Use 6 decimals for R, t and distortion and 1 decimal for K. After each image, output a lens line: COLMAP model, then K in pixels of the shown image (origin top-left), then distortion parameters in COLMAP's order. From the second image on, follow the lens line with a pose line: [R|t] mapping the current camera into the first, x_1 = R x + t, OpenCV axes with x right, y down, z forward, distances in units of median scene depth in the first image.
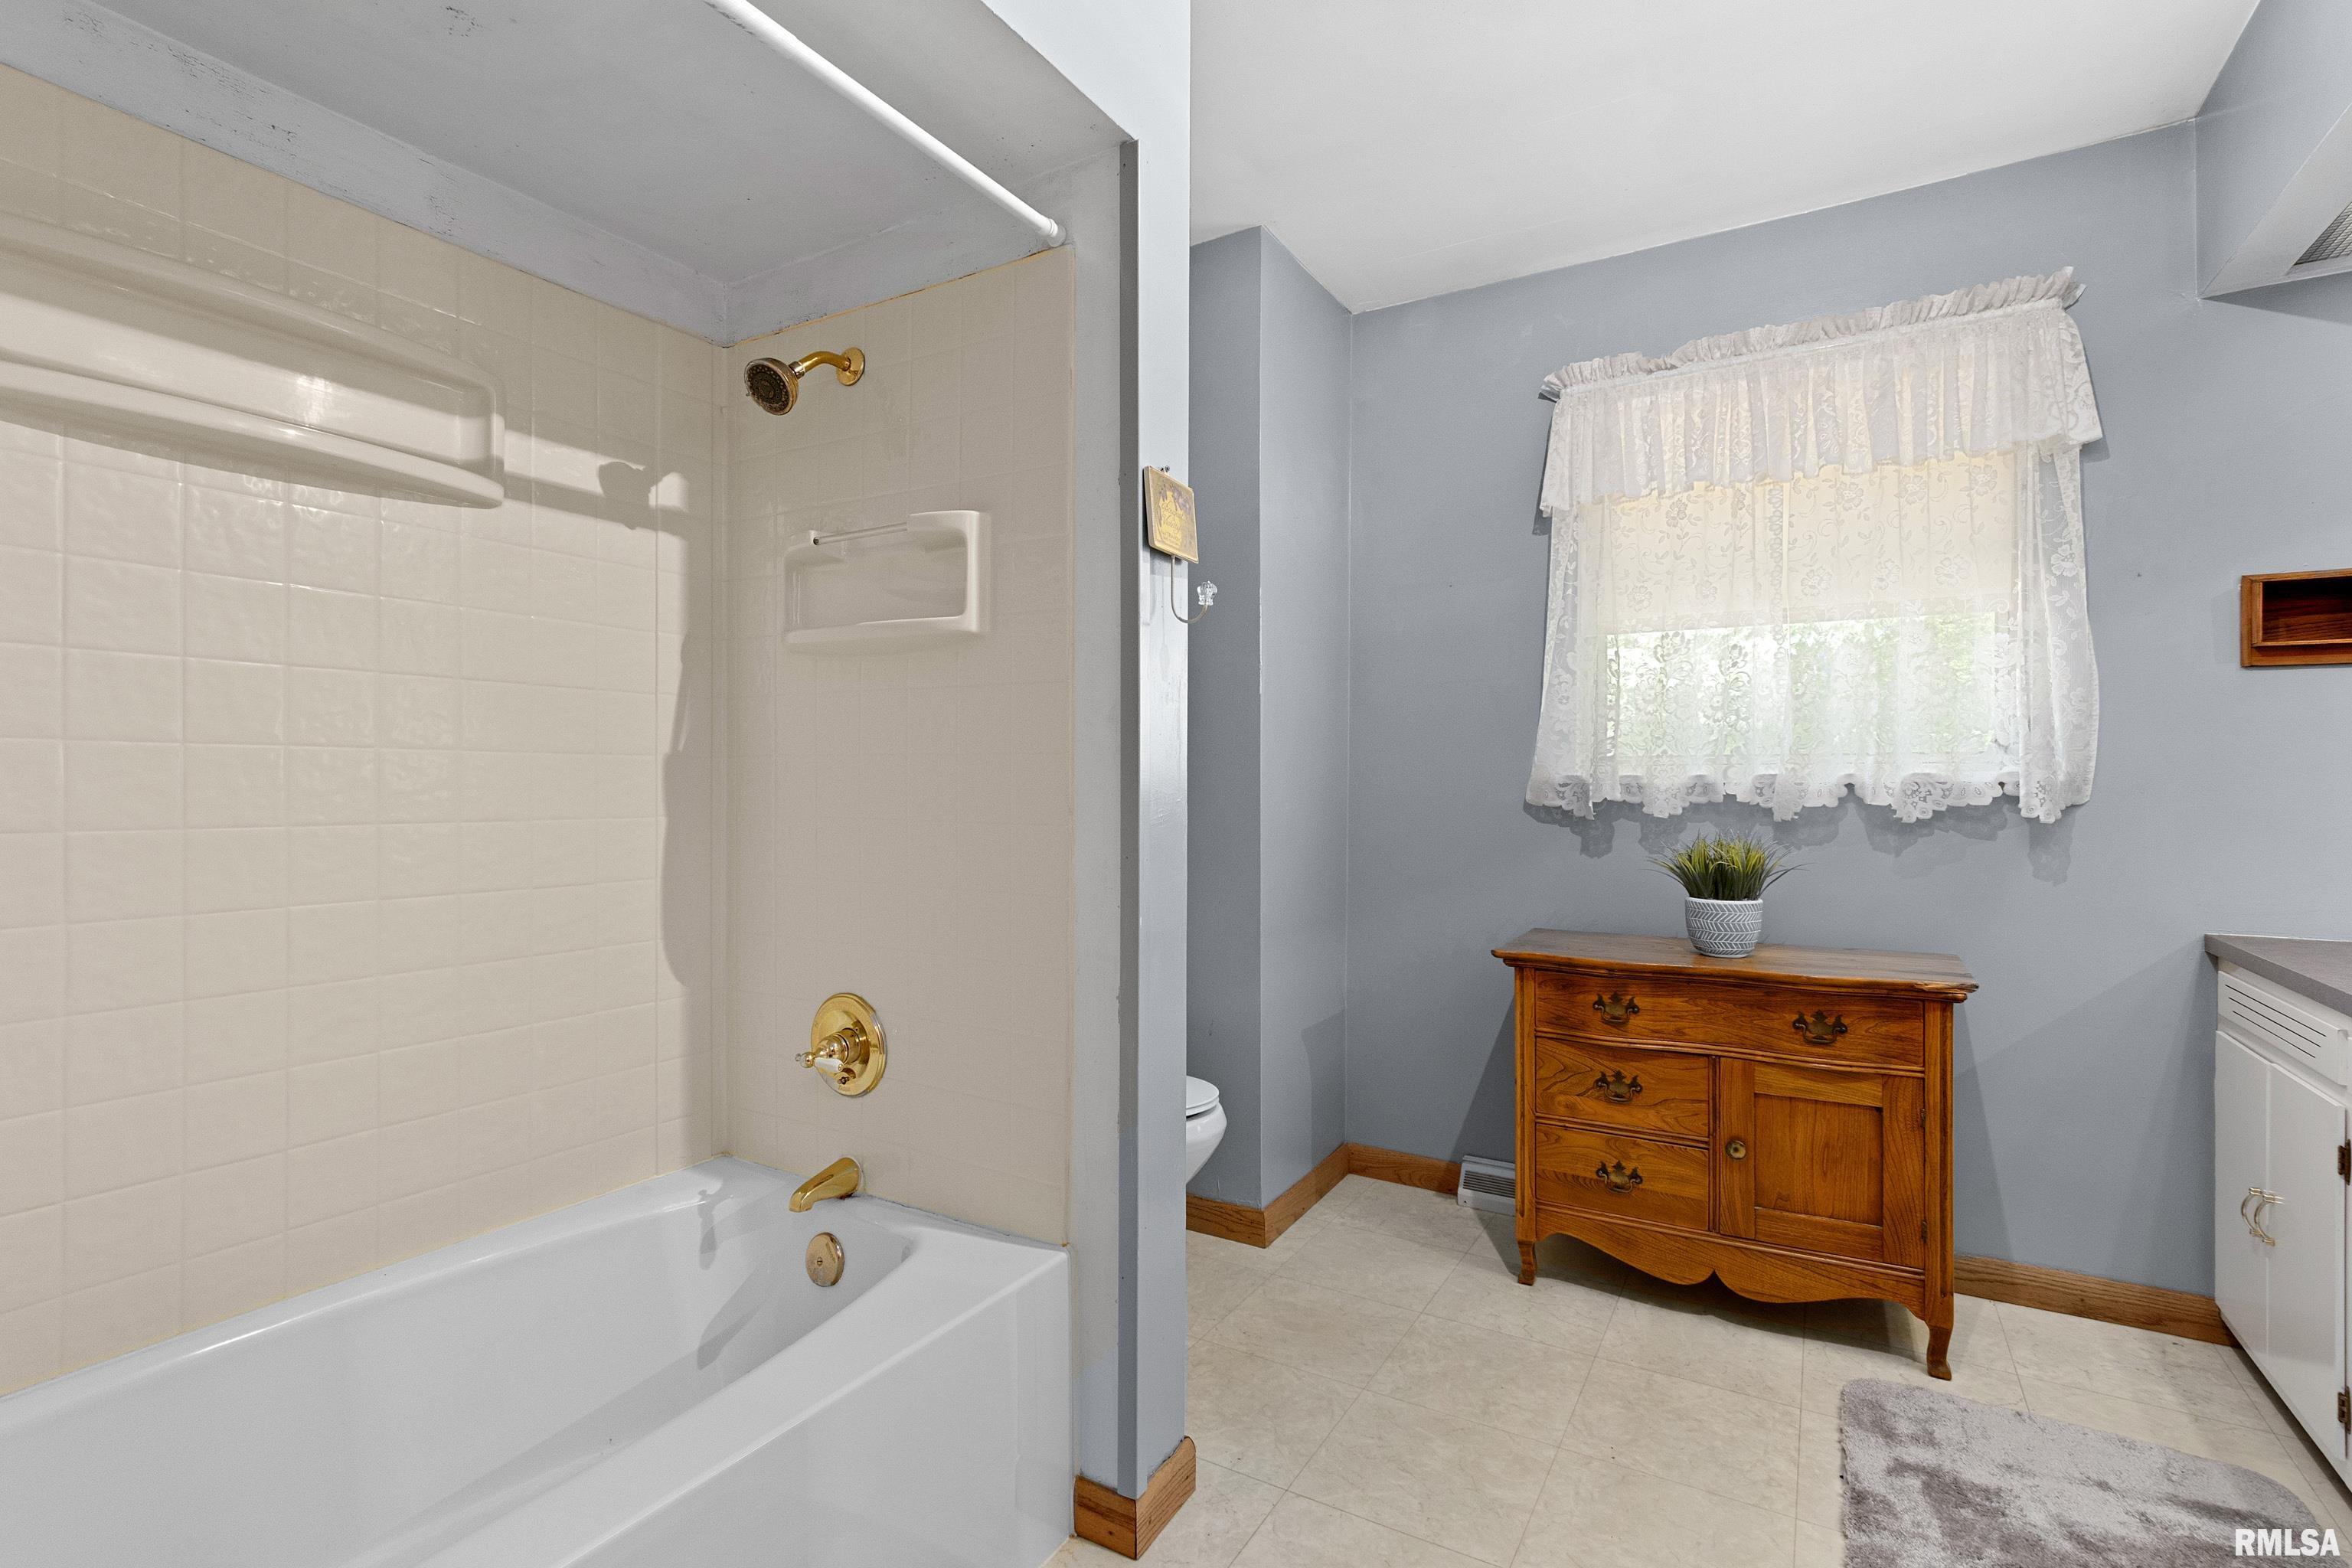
lens RADIAL K [[1097.5, 0, 1168.1], [0, 1097.5, 782.7], [0, 0, 1]] dist [-0.000439, 0.000223]
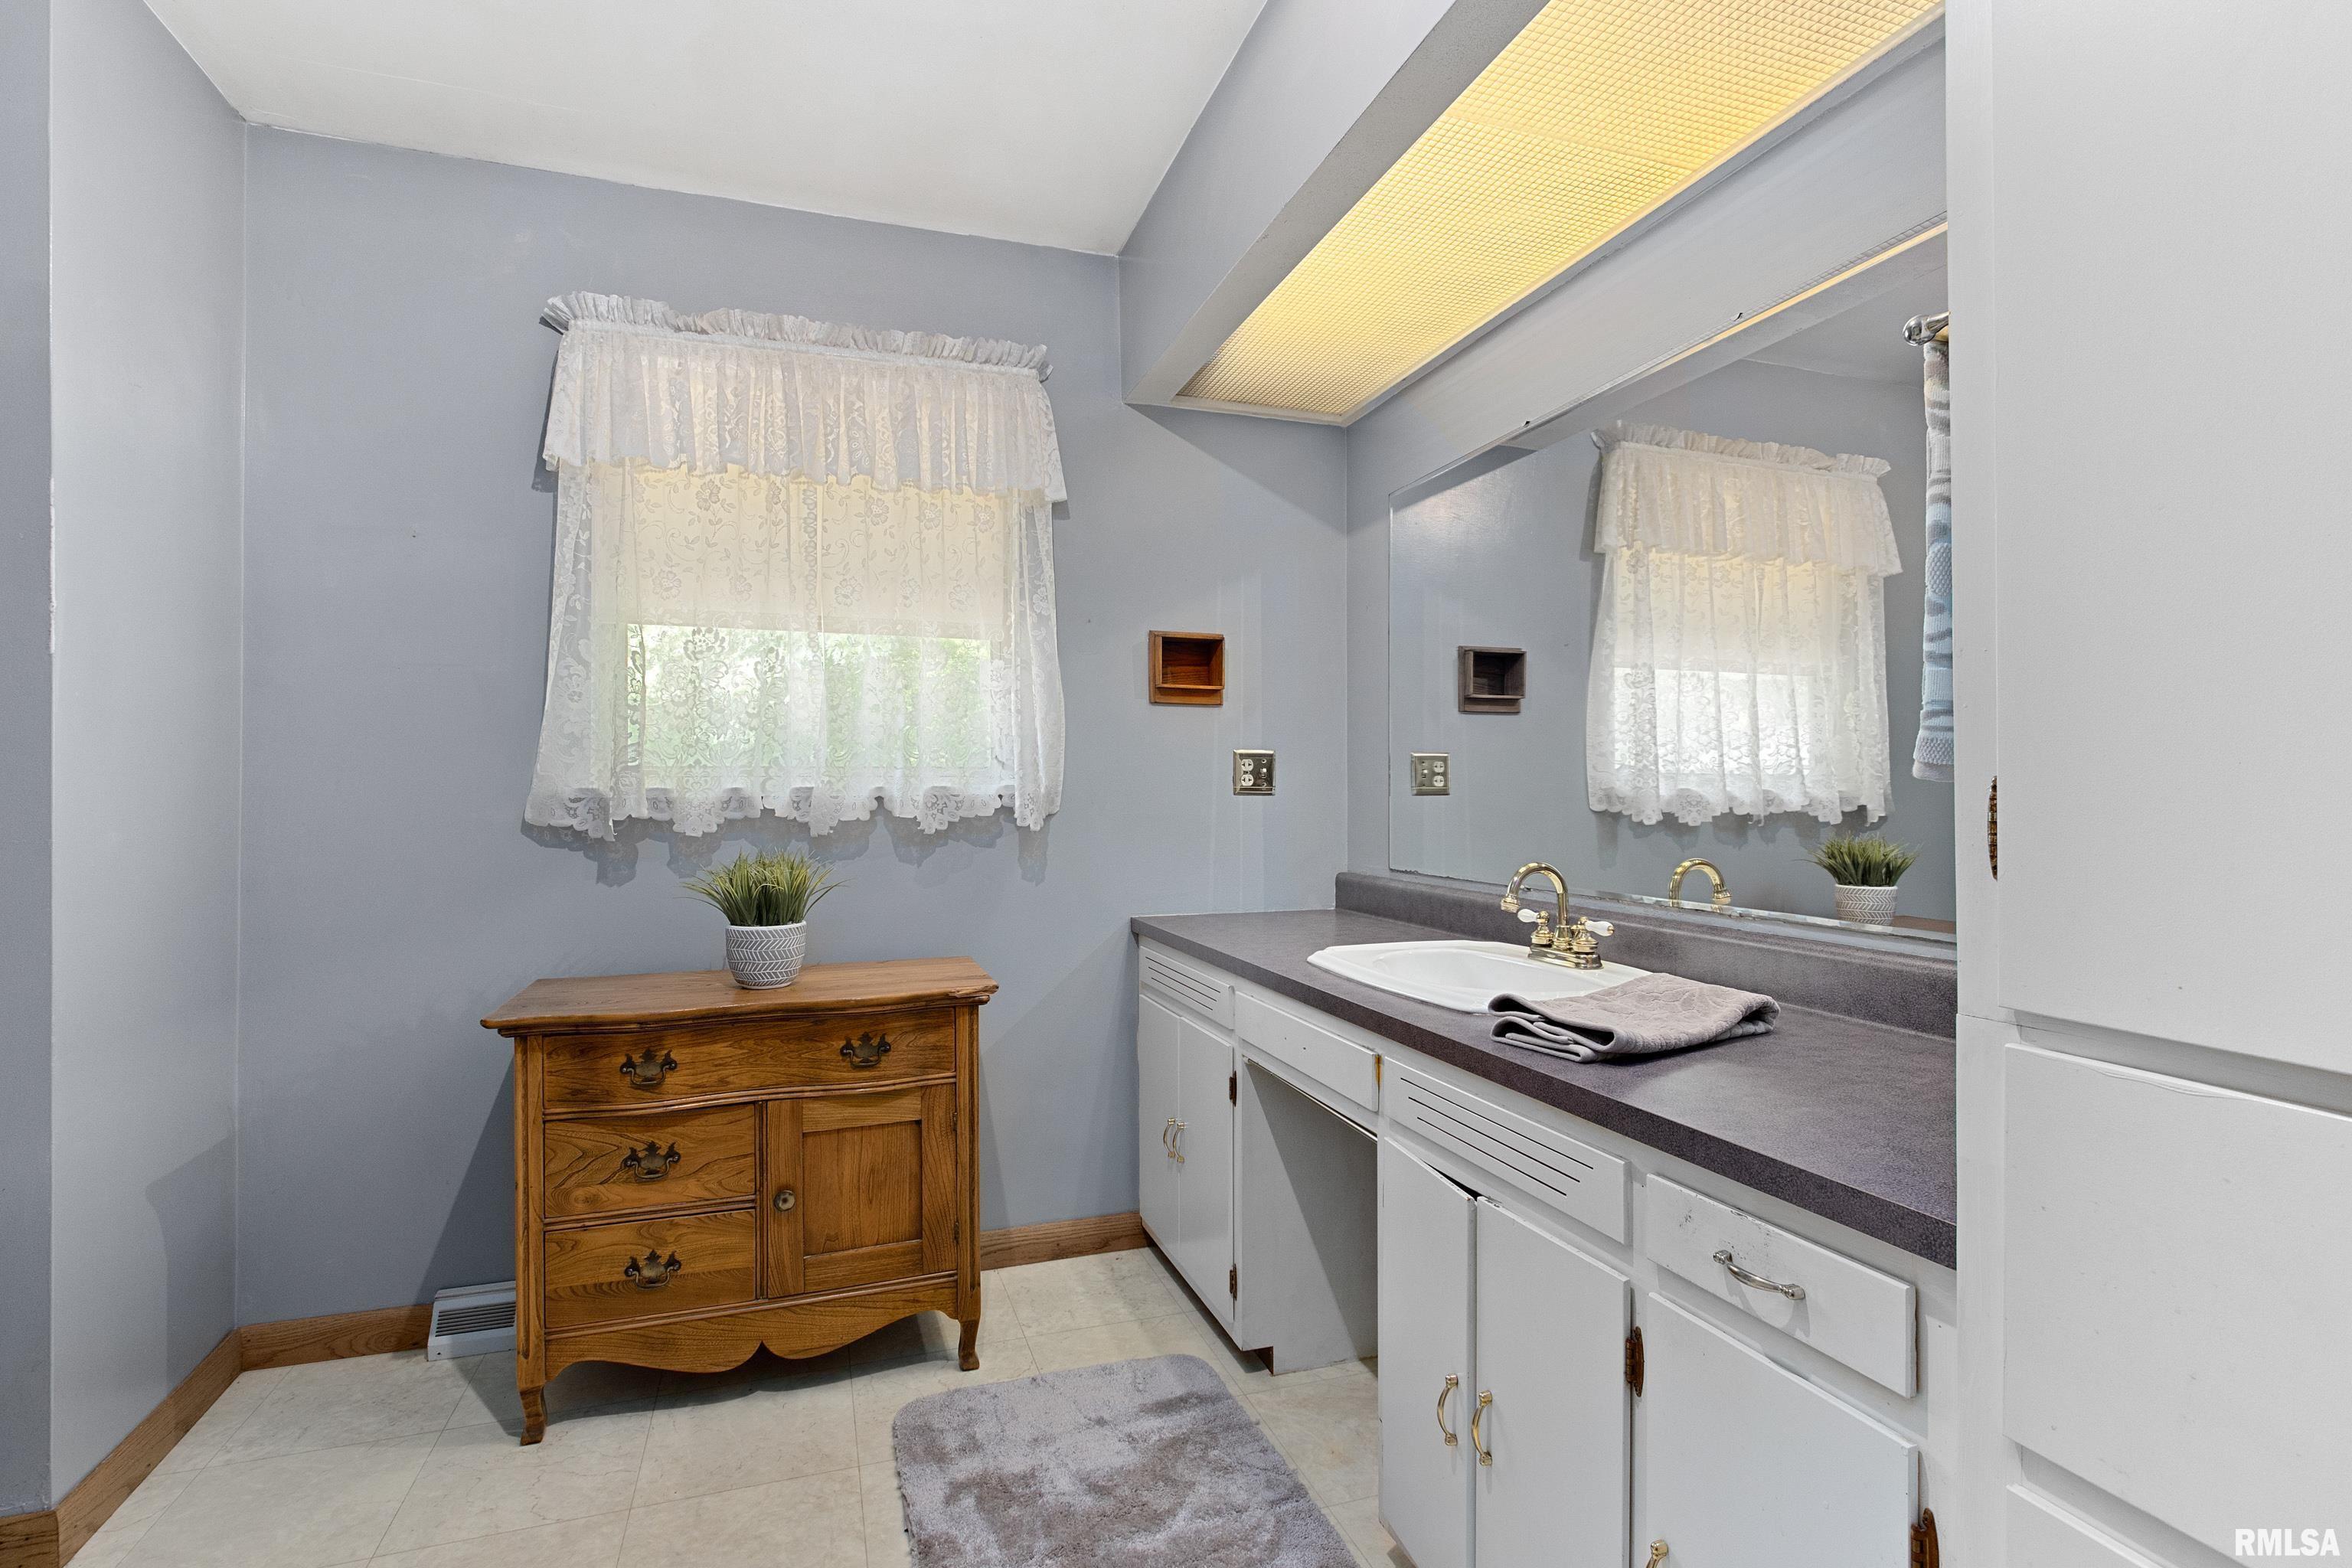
lens RADIAL K [[1097.5, 0, 1156.4], [0, 1097.5, 791.1], [0, 0, 1]] dist [-0.000439, 0.000223]
pose [[0.657640, -0.000986, 0.753332, 0.033254], [0.004822, 0.999984, -0.002901, -0.000188], [-0.753317, 0.005541, 0.657634, 0.158100]]
